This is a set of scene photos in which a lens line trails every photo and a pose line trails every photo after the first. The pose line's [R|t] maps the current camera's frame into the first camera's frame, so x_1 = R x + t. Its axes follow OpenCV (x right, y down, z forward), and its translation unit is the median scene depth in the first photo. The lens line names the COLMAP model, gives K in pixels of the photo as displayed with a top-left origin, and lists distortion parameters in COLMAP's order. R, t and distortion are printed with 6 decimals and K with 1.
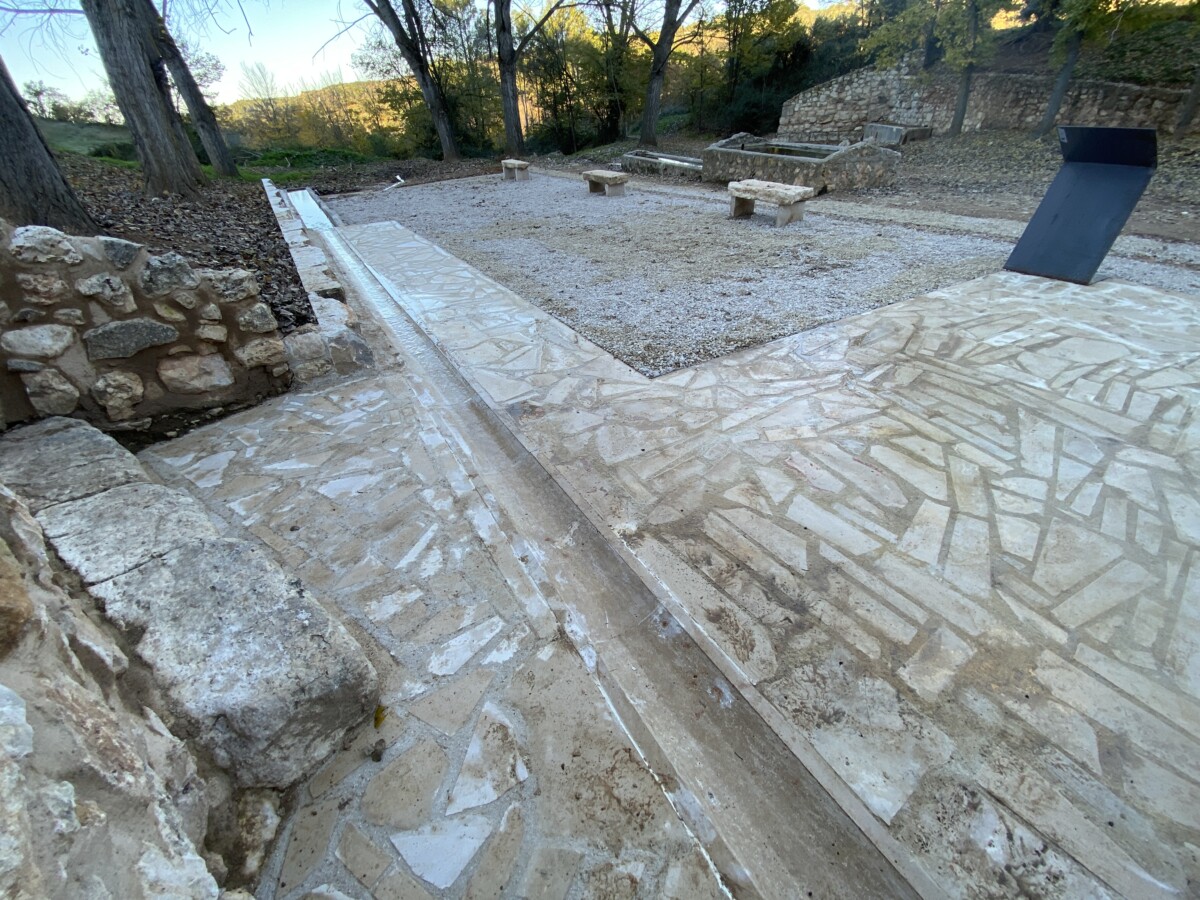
lens RADIAL K [[490.6, 0, 595.4], [0, 490.6, 459.3], [0, 0, 1]] dist [-0.019231, -0.002488]
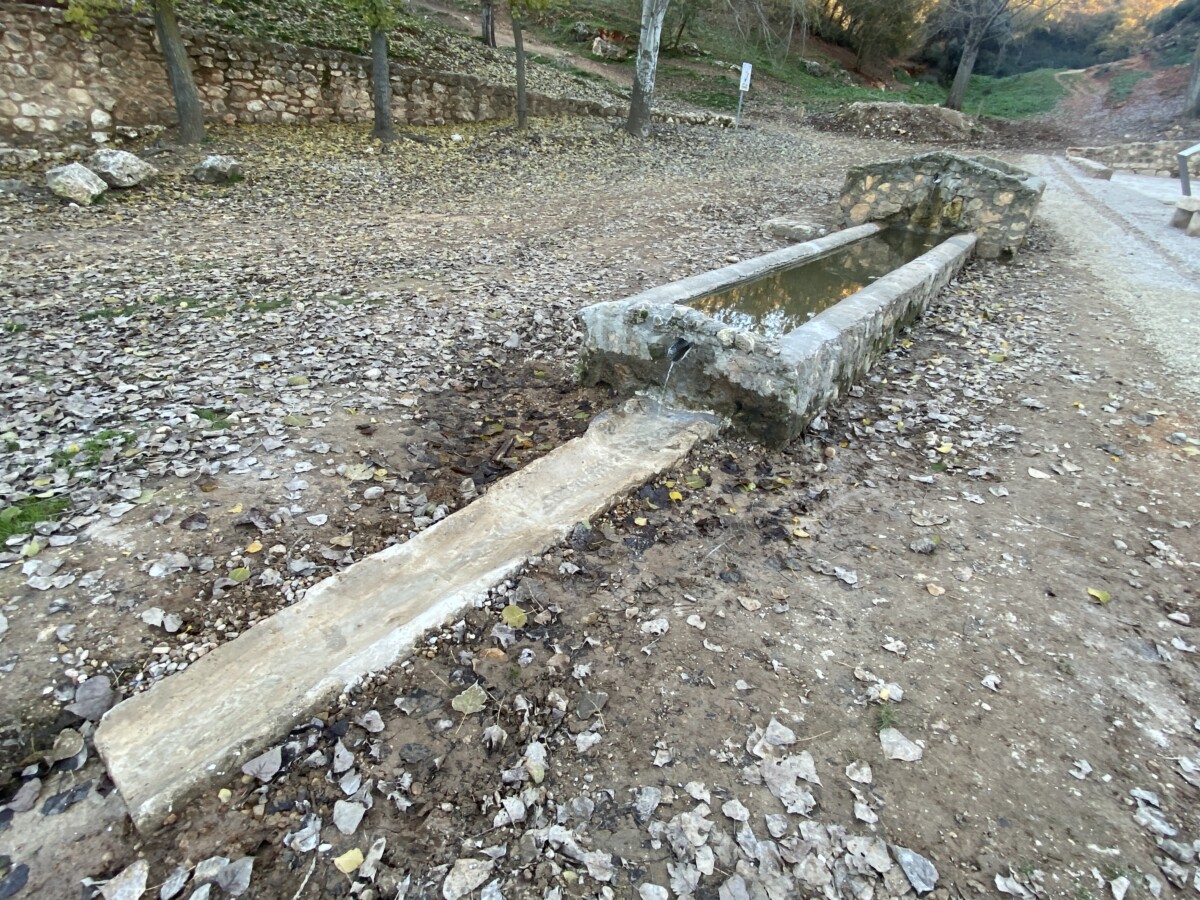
lens RADIAL K [[605.0, 0, 594.7], [0, 605.0, 455.2], [0, 0, 1]] dist [-0.005453, -0.005906]
pose [[-0.522300, -0.405456, 0.750205, -0.033325], [0.471700, 0.595531, 0.650263, -0.516242], [-0.710424, 0.693504, -0.119793, 0.757575]]
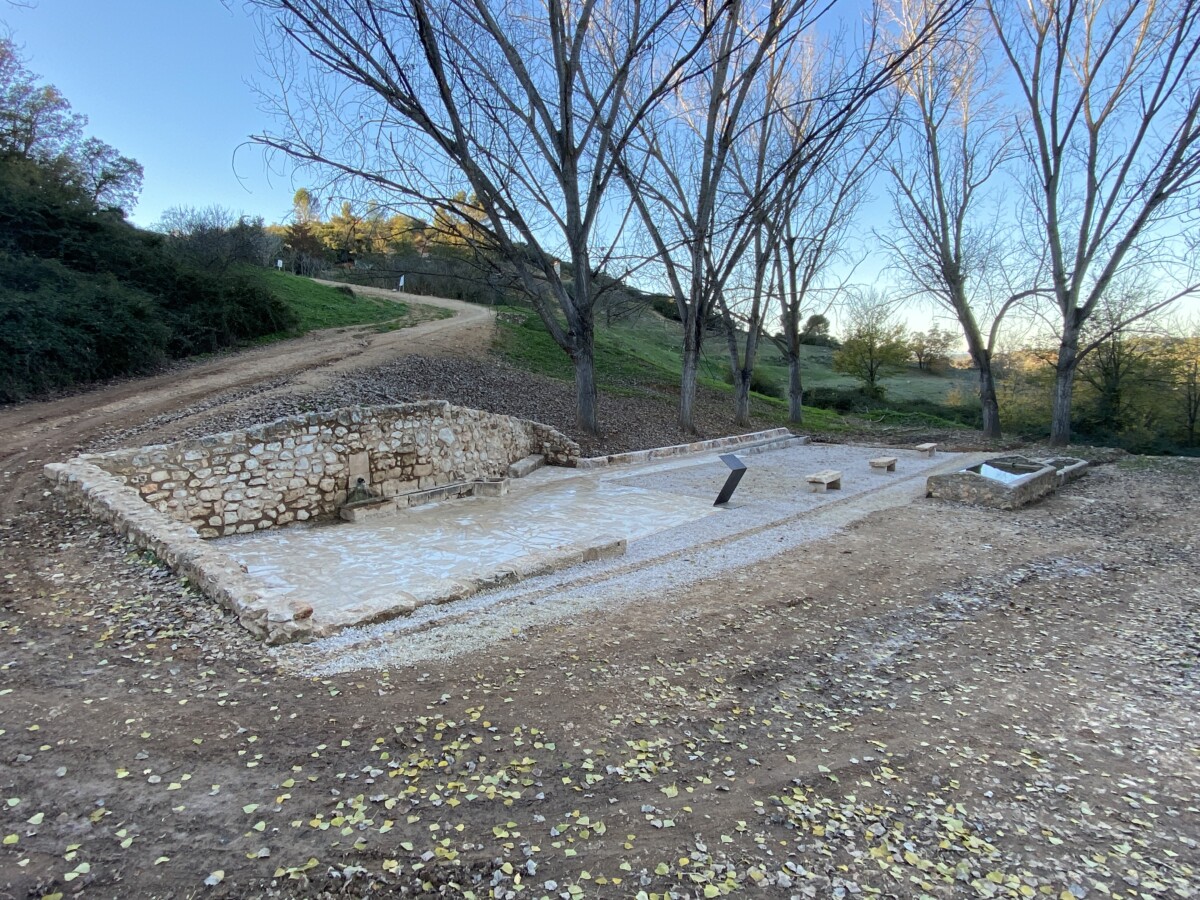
lens RADIAL K [[643.4, 0, 600.8], [0, 643.4, 442.8], [0, 0, 1]] dist [0.011503, -0.002284]
pose [[0.355840, 0.168103, -0.919304, 0.697564], [-0.573036, 0.816313, -0.072538, -0.004292], [0.738246, 0.552607, 0.386806, -0.184626]]
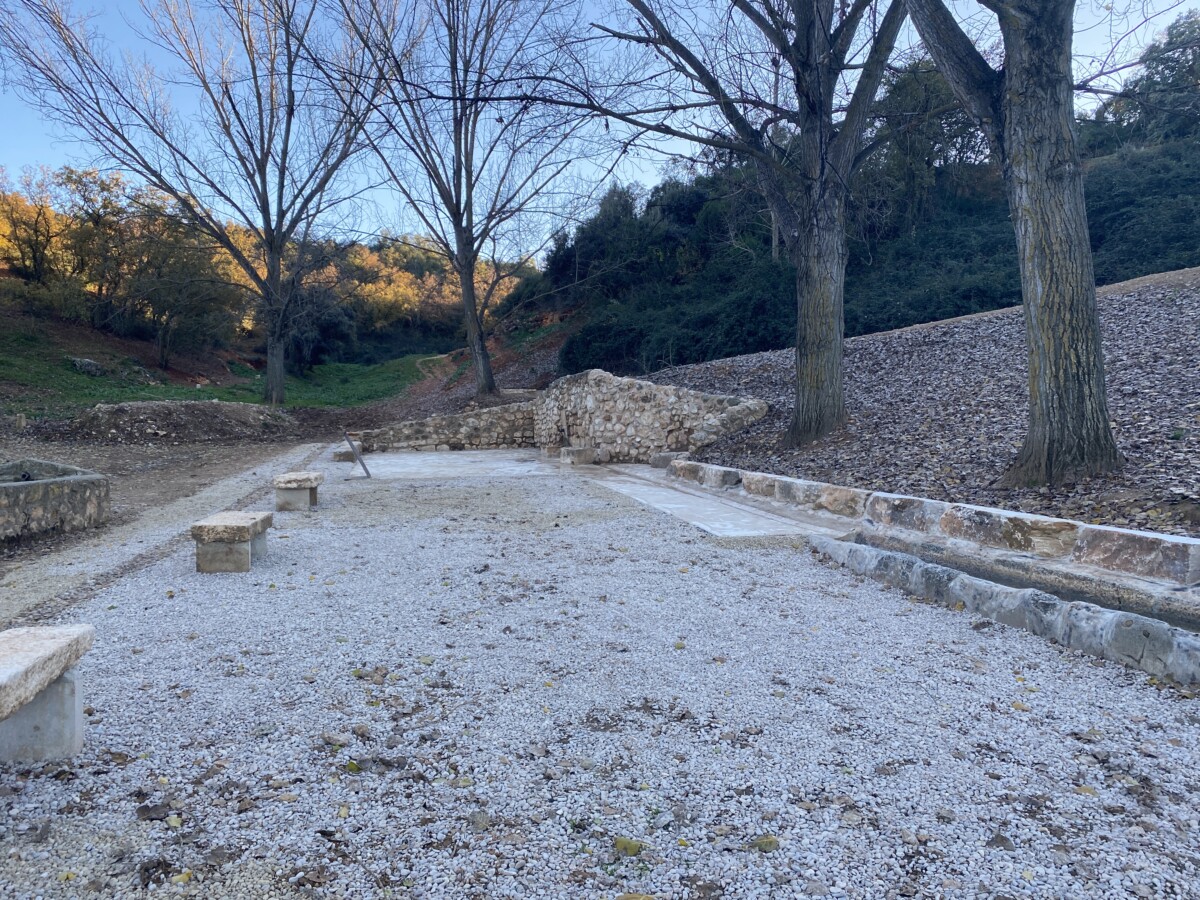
lens RADIAL K [[917.4, 0, 597.3], [0, 917.4, 447.3], [0, 0, 1]] dist [0.036270, -0.044231]
pose [[-0.939026, 0.056978, 0.339094, -0.267000], [0.249526, 0.791431, 0.558009, -0.465222], [-0.236575, 0.608597, -0.757391, 0.697549]]
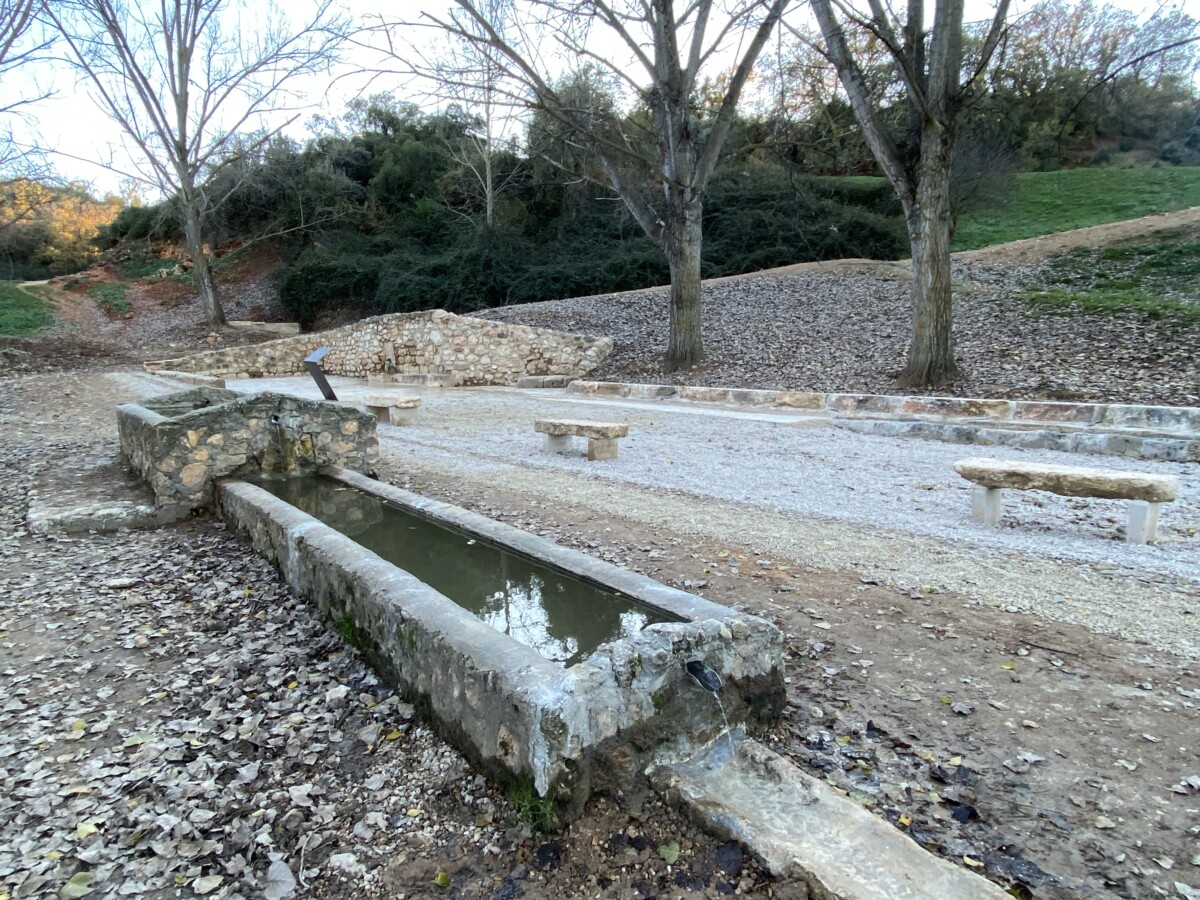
lens RADIAL K [[750.8, 0, 595.4], [0, 750.8, 452.8], [0, 0, 1]] dist [0.052705, -0.002692]
pose [[-0.973117, 0.091945, -0.211161, 0.082131], [-0.080061, 0.724626, 0.684476, -0.543012], [0.215947, 0.682981, -0.697785, 0.769590]]
